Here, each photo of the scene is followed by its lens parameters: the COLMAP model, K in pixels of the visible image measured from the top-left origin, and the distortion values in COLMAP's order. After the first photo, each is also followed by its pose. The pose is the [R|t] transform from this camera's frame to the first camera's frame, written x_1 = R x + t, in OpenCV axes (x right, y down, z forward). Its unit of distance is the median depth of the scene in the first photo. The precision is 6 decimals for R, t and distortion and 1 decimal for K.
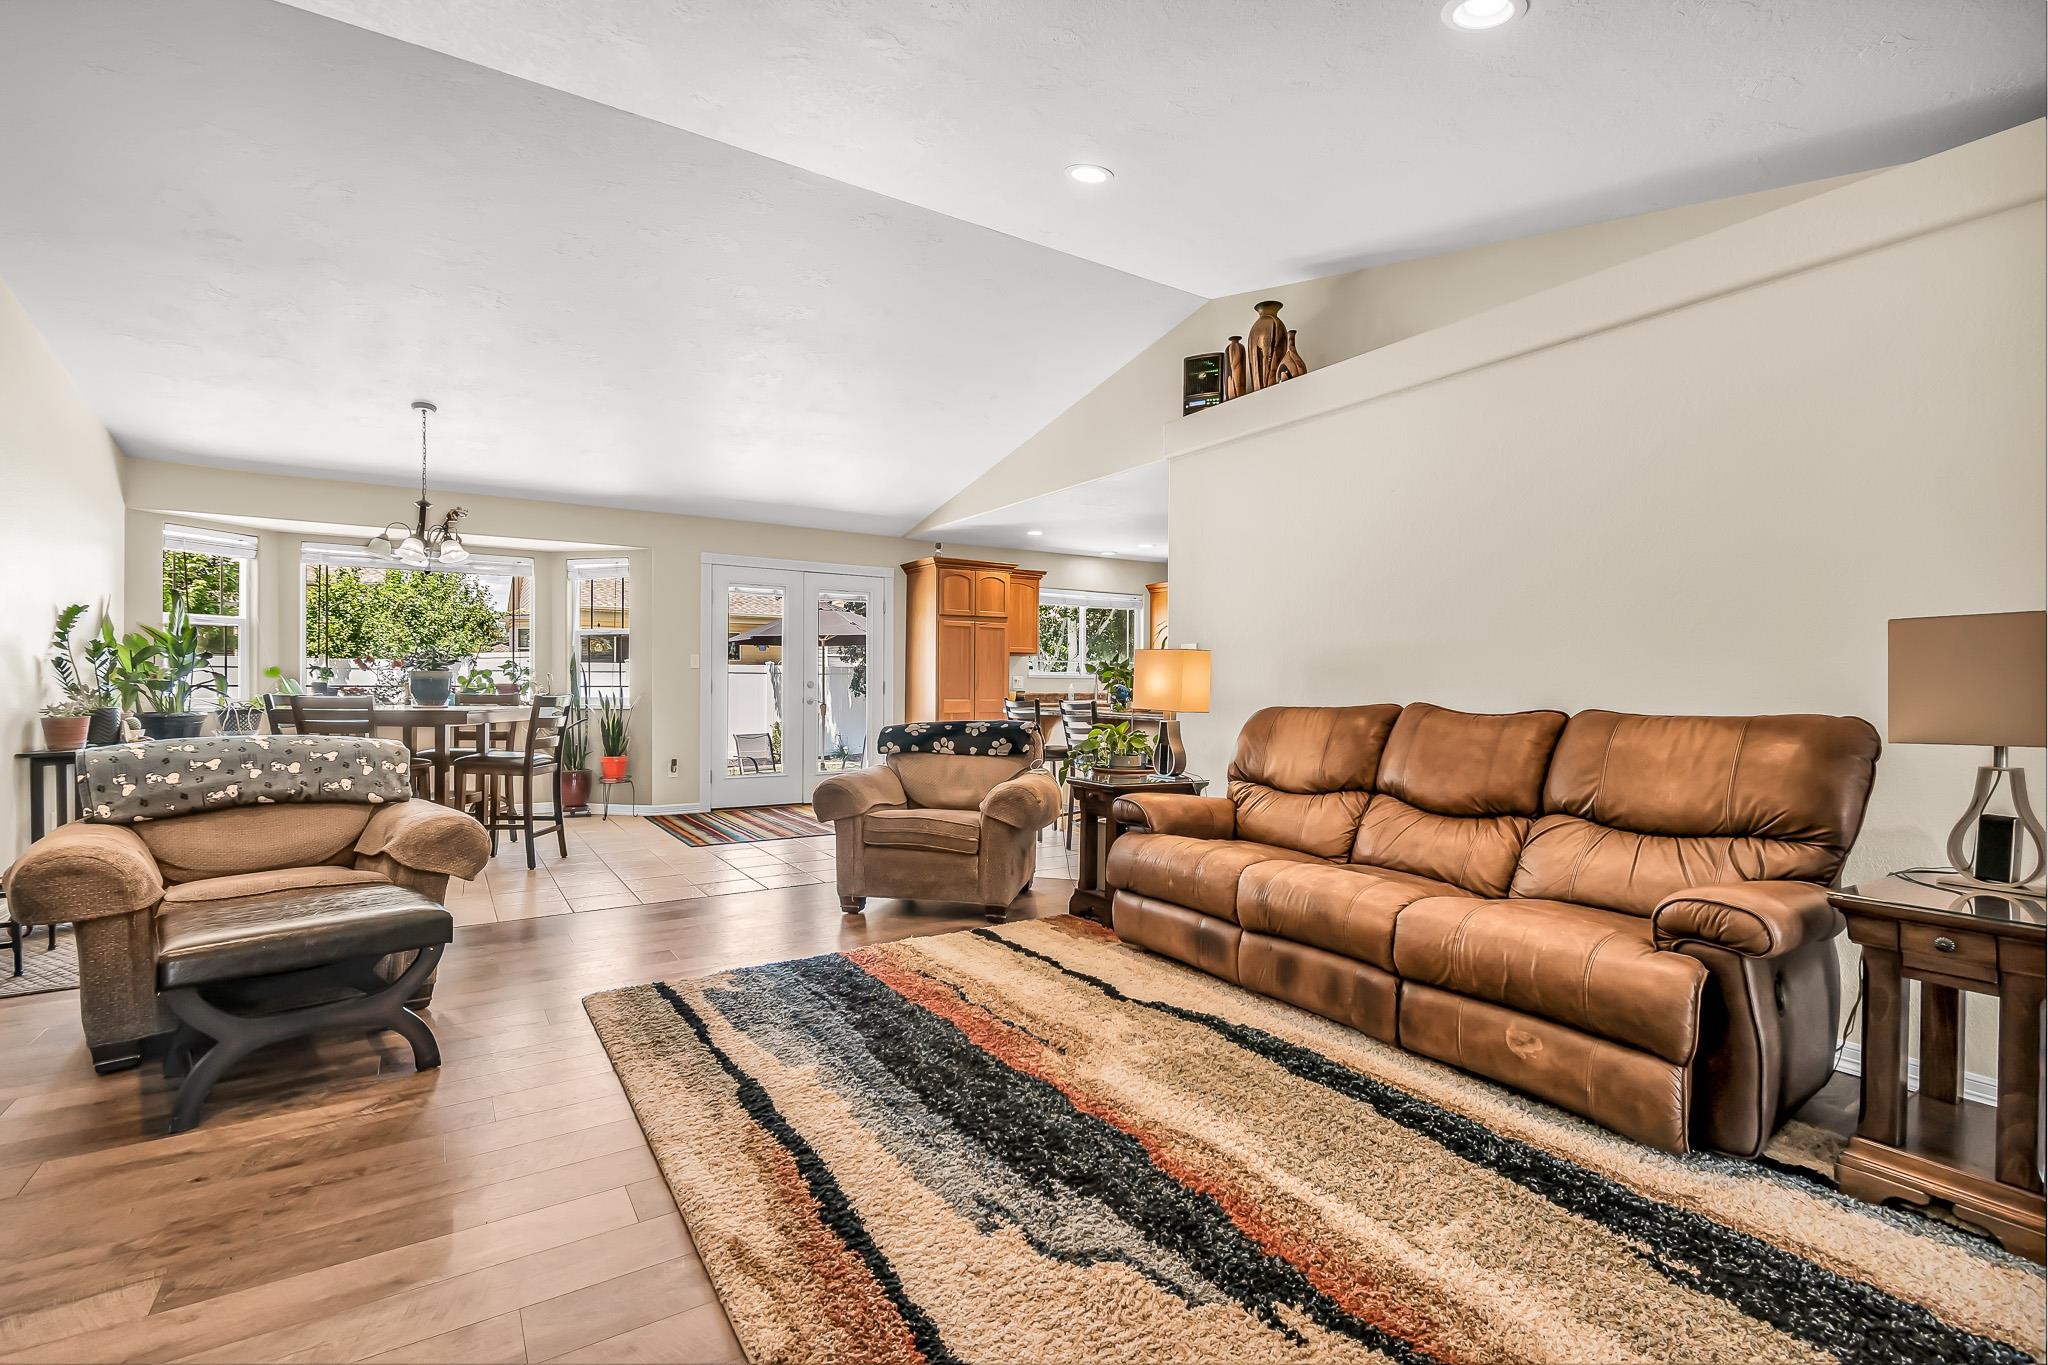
lens RADIAL K [[918.7, 0, 1019.3], [0, 918.7, 688.3], [0, 0, 1]] dist [0.001797, -0.001103]
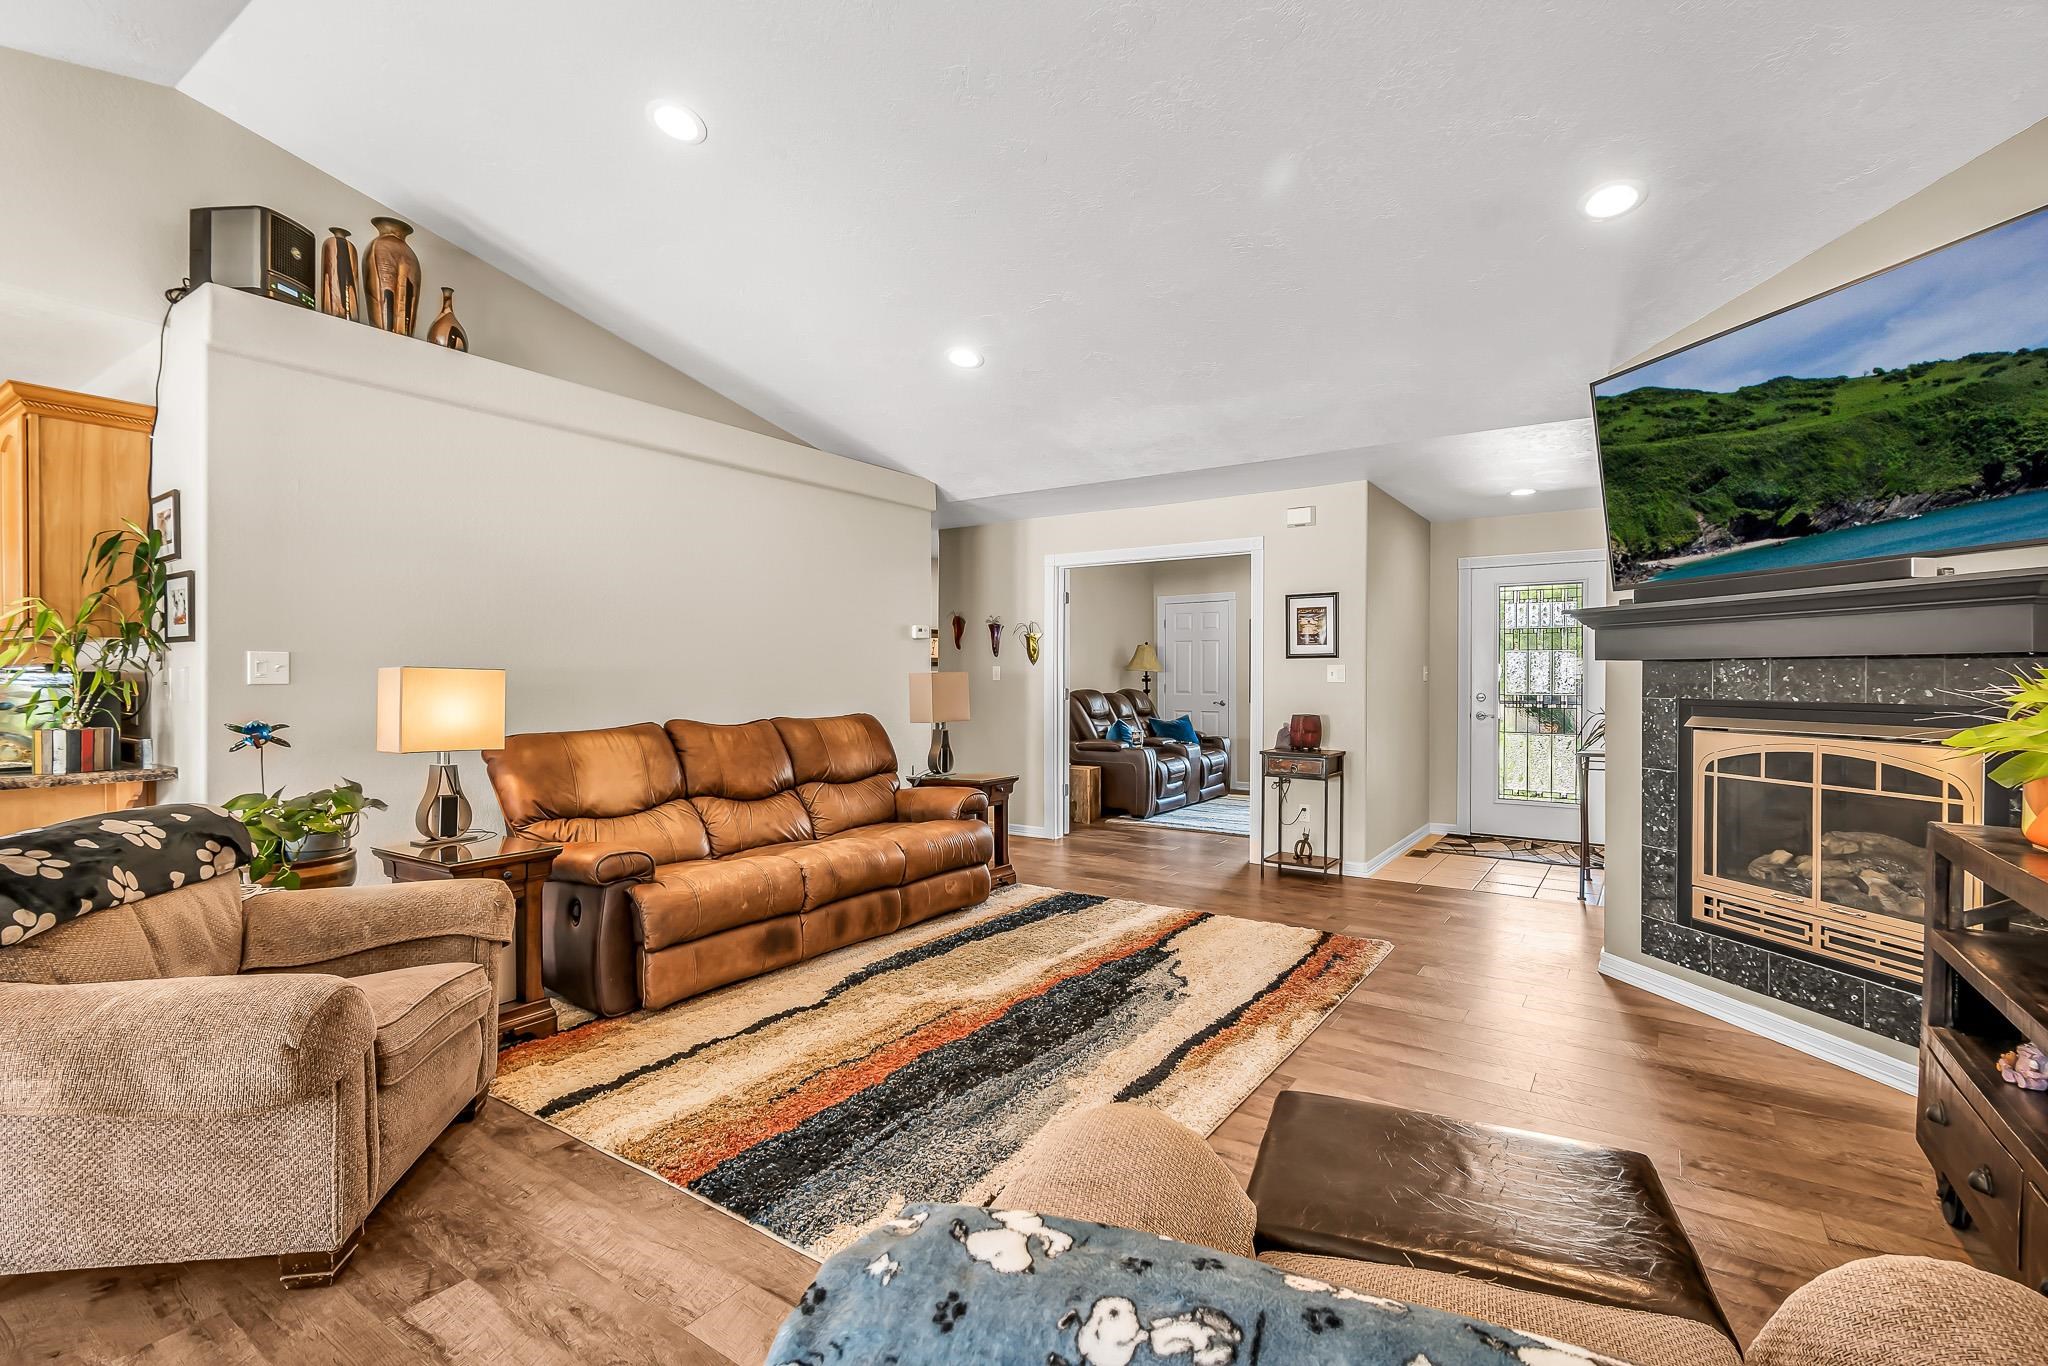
lens RADIAL K [[906.9, 0, 1024.0], [0, 906.9, 683.0], [0, 0, 1]] dist [0.002654, -0.001140]
pose [[-0.387494, -0.012864, 0.921783, -1.010552], [-0.001637, 0.999911, 0.013266, -0.059452], [-0.921871, 0.003631, -0.387480, 1.249635]]
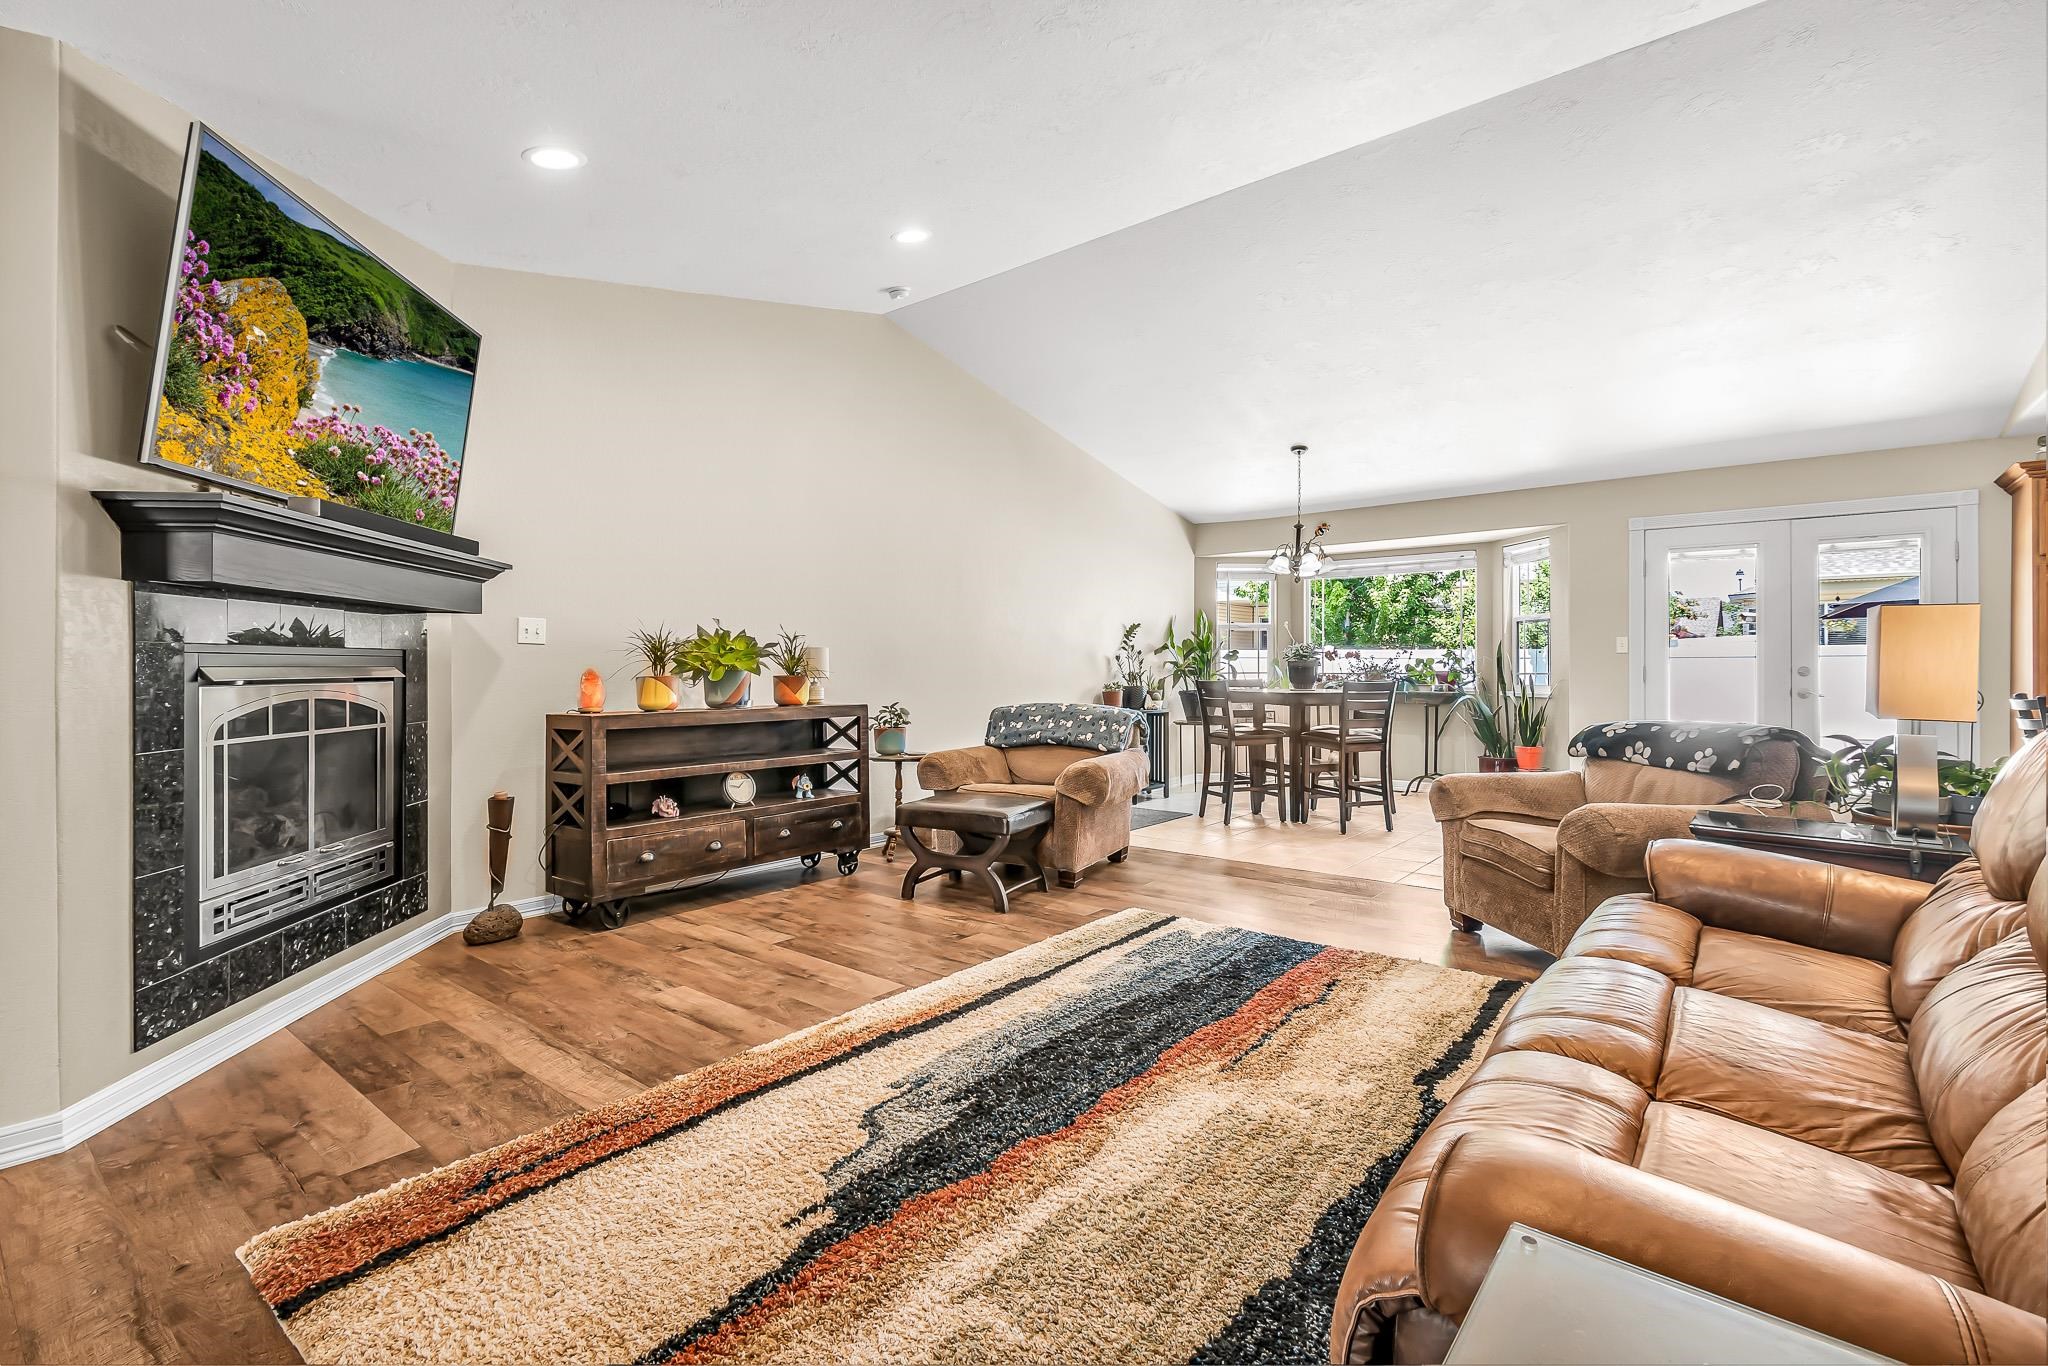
lens RADIAL K [[927.2, 0, 1014.6], [0, 927.2, 672.5], [0, 0, 1]] dist [0.000386, -0.000028]
pose [[0.303333, -0.000642, -0.952884, 0.775488], [-0.003496, 0.999992, -0.001787, 0.000861], [0.952878, 0.003873, 0.303329, 0.462413]]
